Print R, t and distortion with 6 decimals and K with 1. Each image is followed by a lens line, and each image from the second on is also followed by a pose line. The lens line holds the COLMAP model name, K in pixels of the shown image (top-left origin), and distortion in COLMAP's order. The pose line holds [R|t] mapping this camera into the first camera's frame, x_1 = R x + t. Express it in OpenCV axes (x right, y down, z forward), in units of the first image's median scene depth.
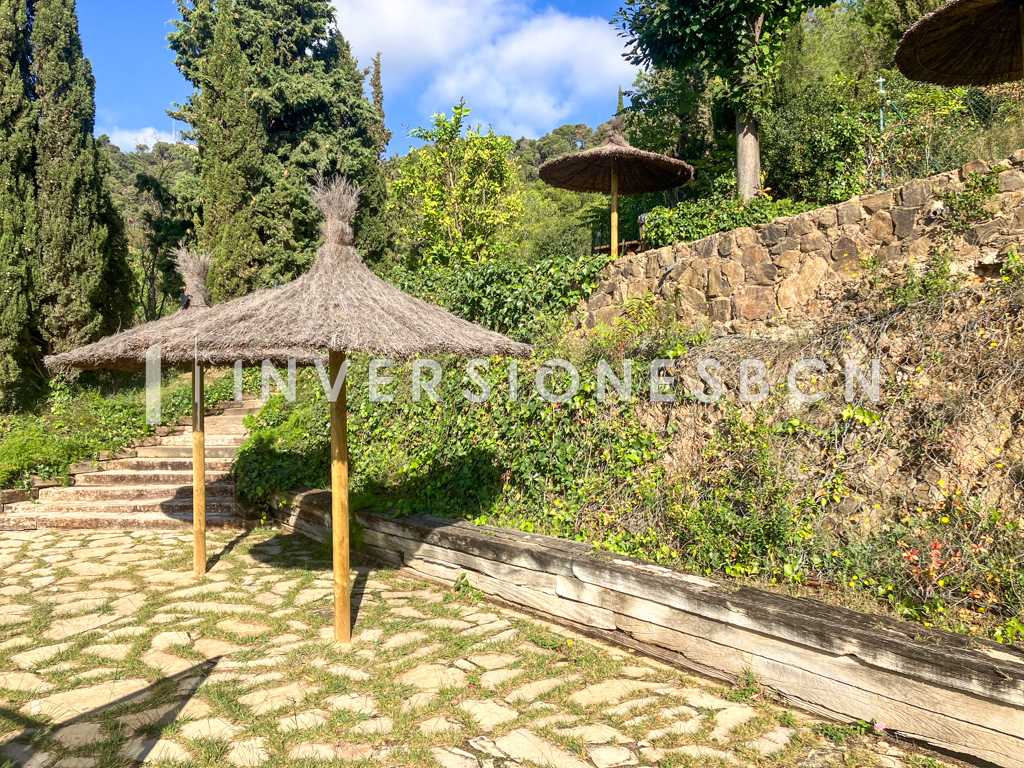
lens RADIAL K [[826.8, 0, 515.2], [0, 826.8, 385.1], [0, 0, 1]] dist [0.069074, -0.129861]
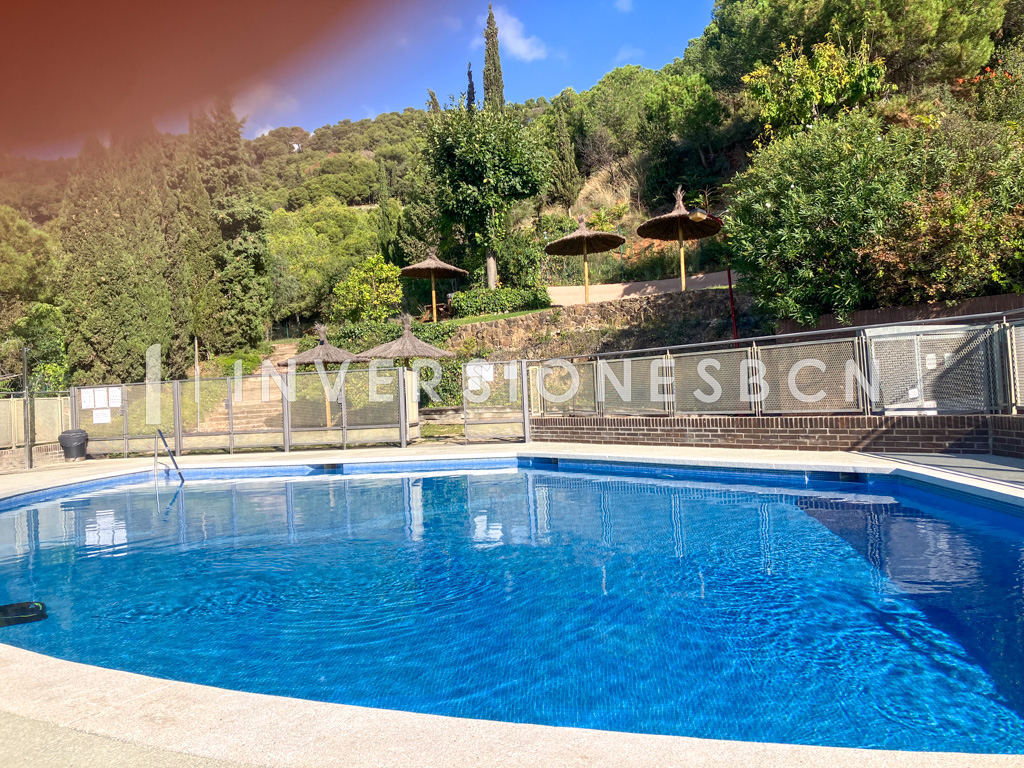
lens RADIAL K [[826.8, 0, 515.2], [0, 826.8, 385.1], [0, 0, 1]] dist [0.069074, -0.129861]
pose [[0.944951, -0.039407, 0.324829, -0.399152], [0.039573, 0.999198, 0.006097, 0.034592], [-0.324809, 0.007093, 0.945753, -1.135256]]
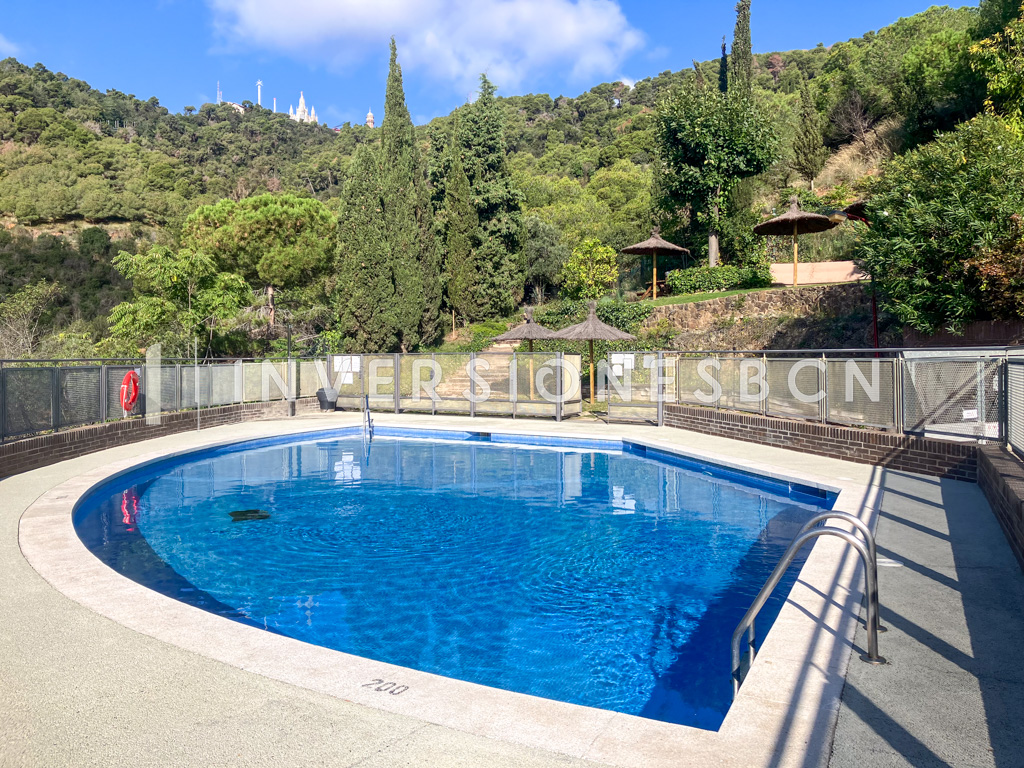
lens RADIAL K [[826.8, 0, 515.2], [0, 826.8, 385.1], [0, 0, 1]] dist [0.069074, -0.129861]
pose [[0.999162, 0.000717, -0.040914, -0.174198], [0.001513, 0.998515, 0.054465, -0.012701], [0.040892, -0.054481, 0.997677, -1.337062]]
